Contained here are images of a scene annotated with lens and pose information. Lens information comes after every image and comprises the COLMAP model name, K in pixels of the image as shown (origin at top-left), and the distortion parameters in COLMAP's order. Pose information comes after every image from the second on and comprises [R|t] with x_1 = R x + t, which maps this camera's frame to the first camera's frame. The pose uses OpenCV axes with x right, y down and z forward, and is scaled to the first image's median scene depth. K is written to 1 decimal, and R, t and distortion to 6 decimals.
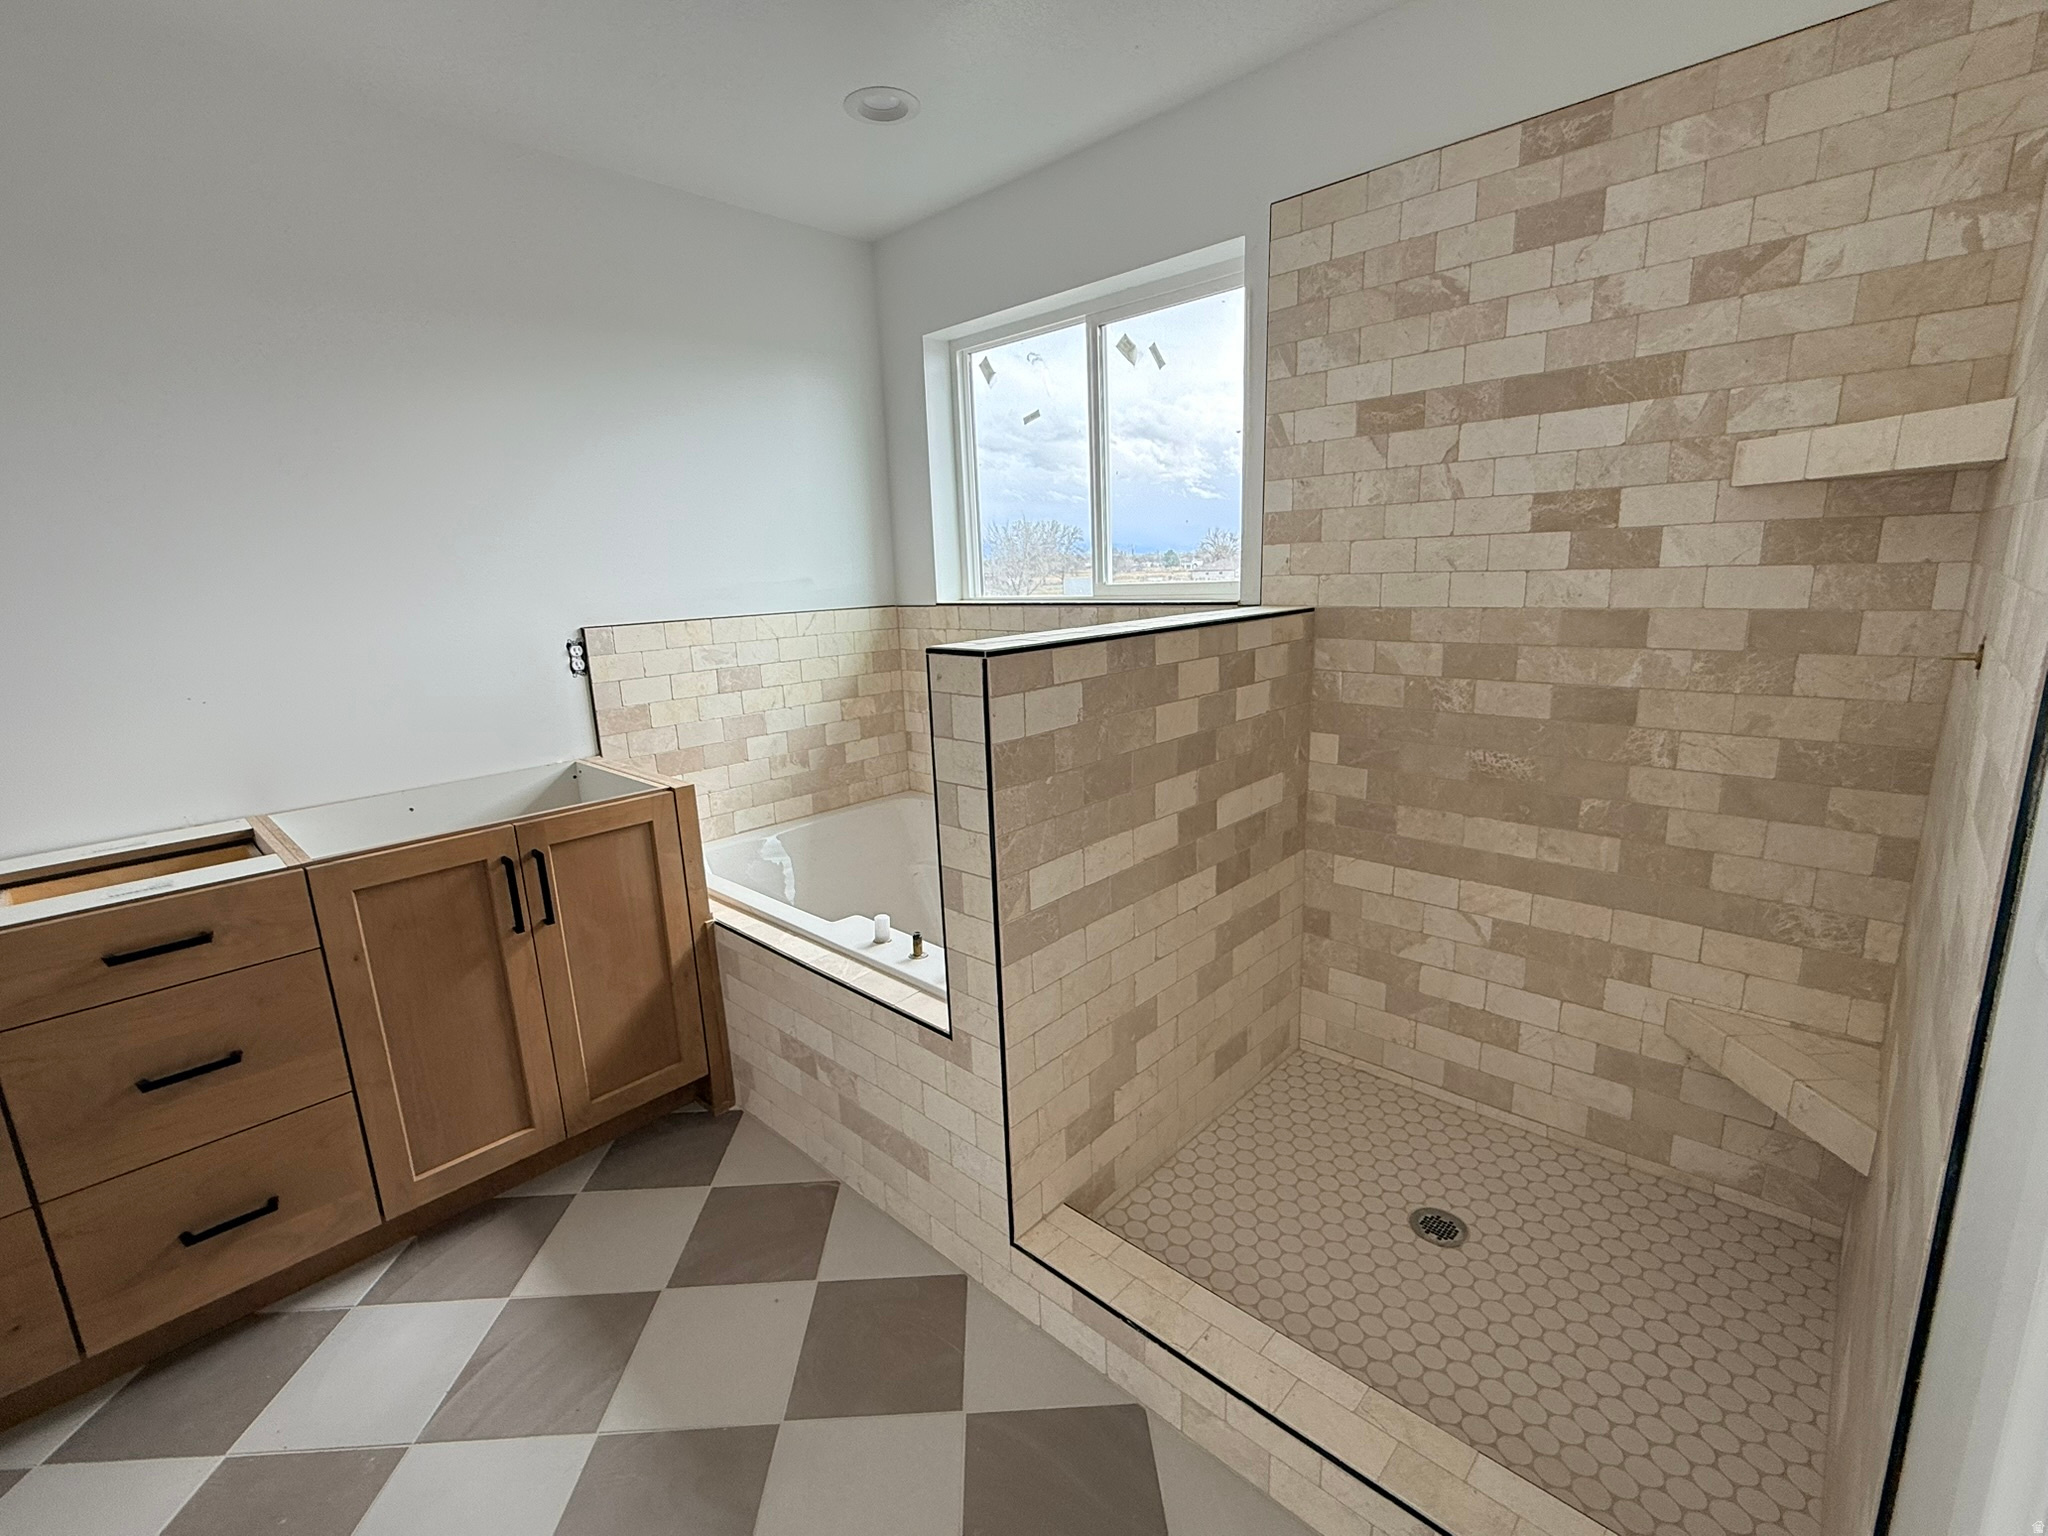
lens RADIAL K [[900.4, 0, 1021.7], [0, 900.4, 766.0], [0, 0, 1]] dist [0.000159, 0.000246]
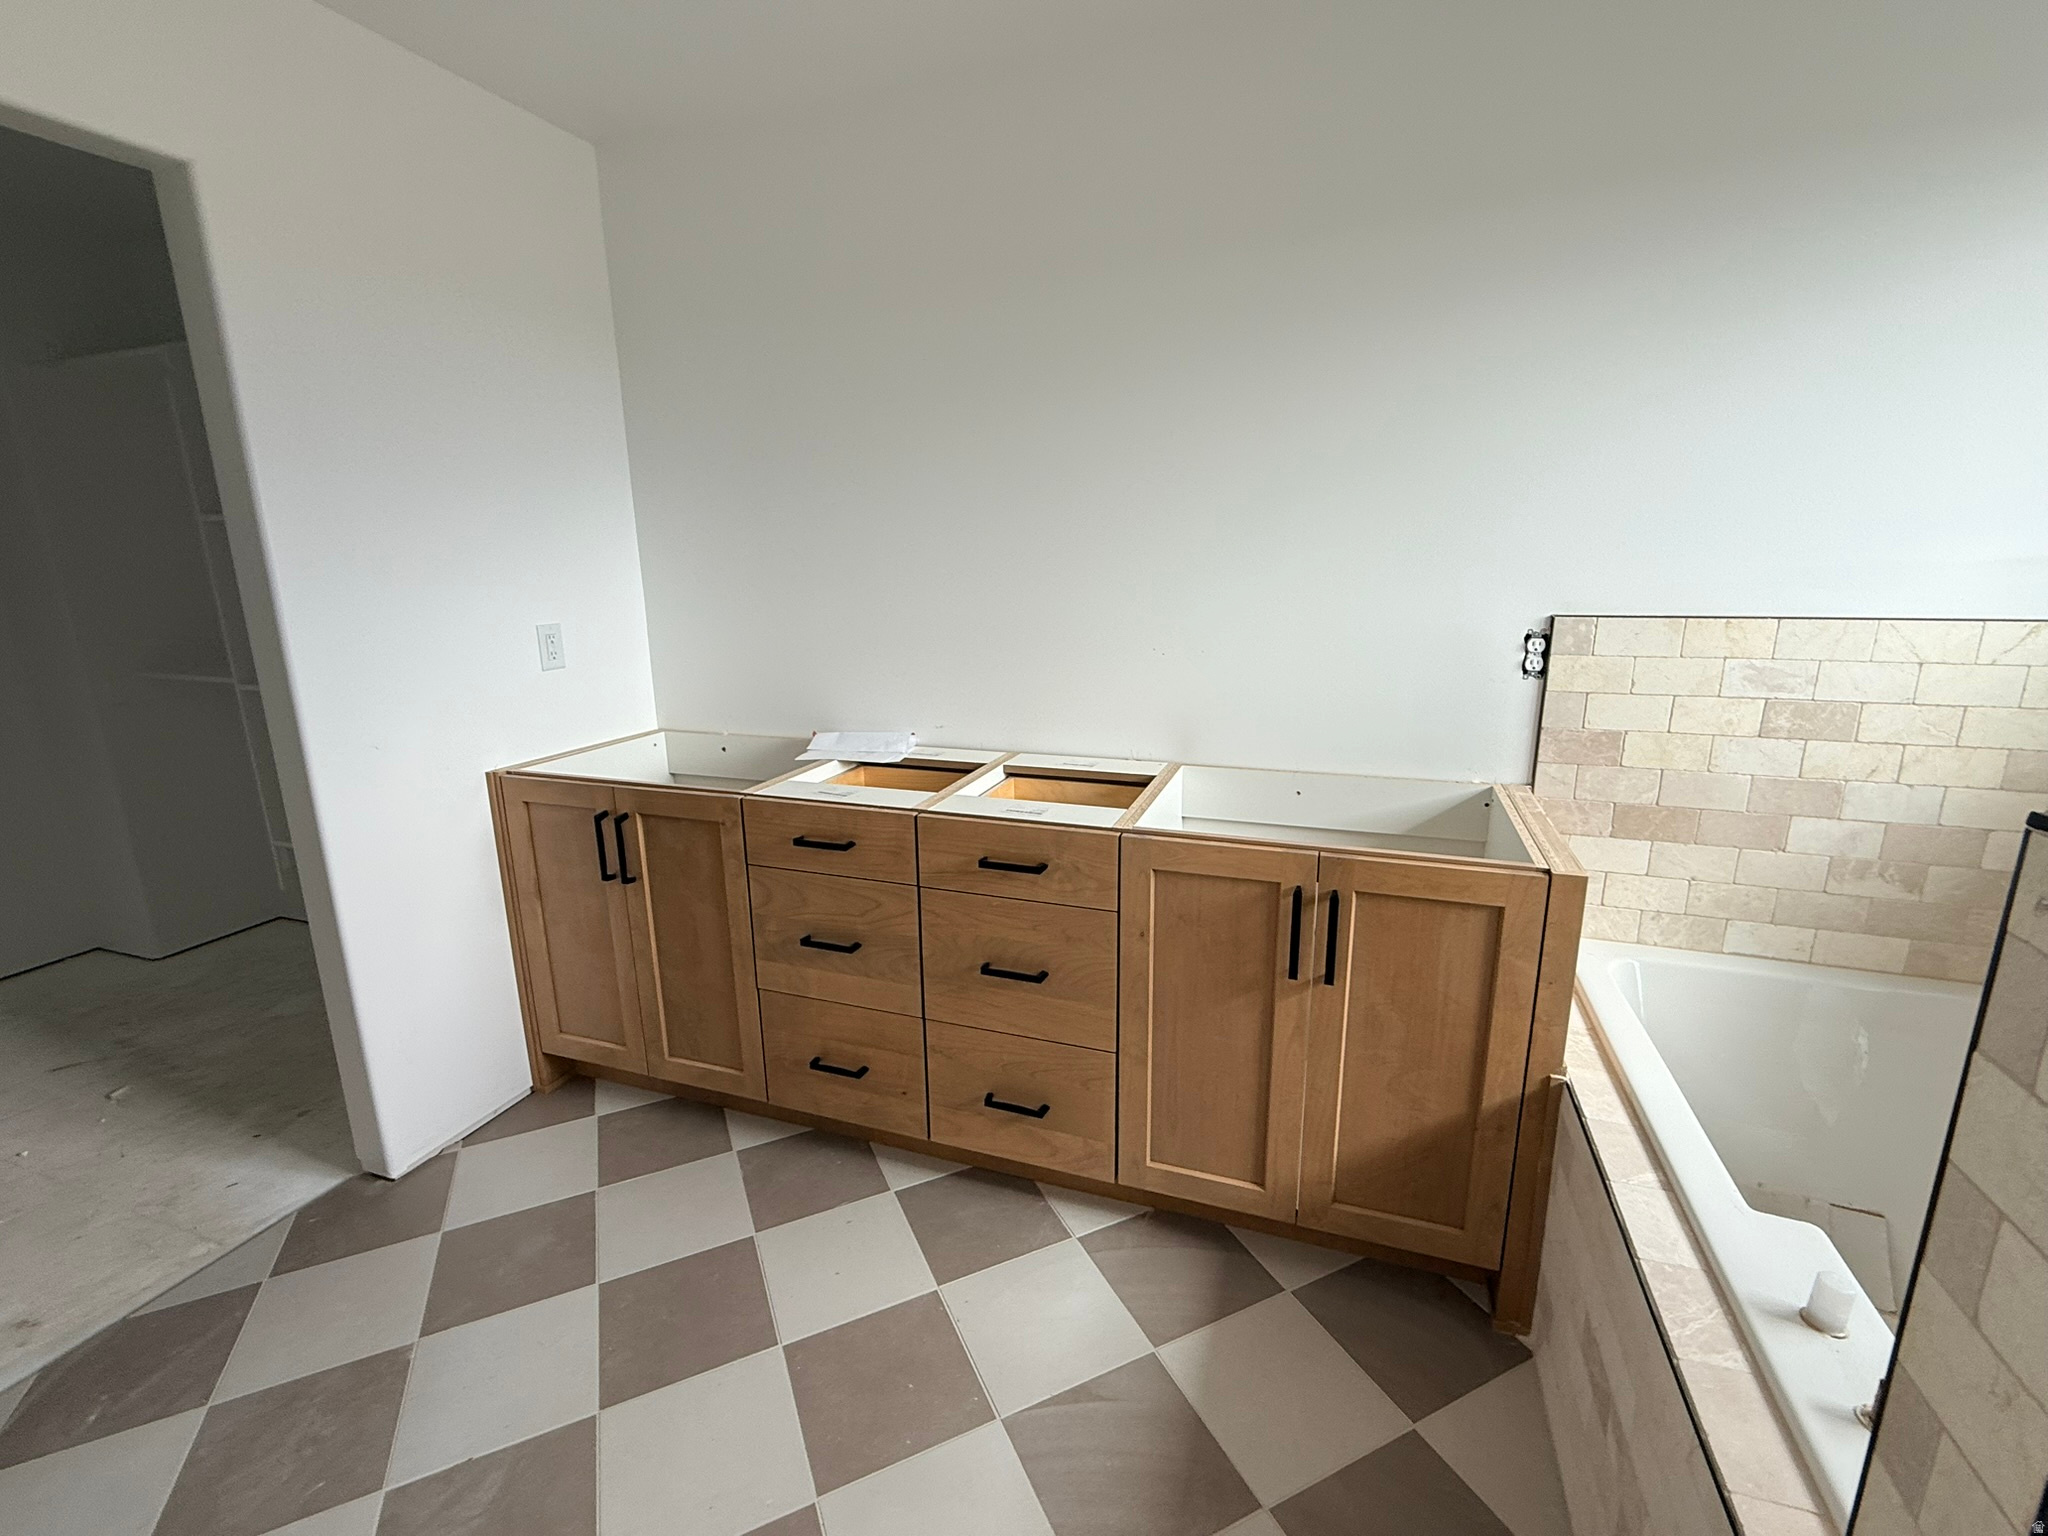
lens RADIAL K [[900.4, 0, 1021.6], [0, 900.4, 763.1], [0, 0, 1]] dist [0.000159, 0.000246]
pose [[0.392811, 0.244957, -0.886395, 0.031870], [-0.199614, 0.963602, 0.177833, -0.096756], [0.897694, 0.107082, 0.427410, 0.363139]]
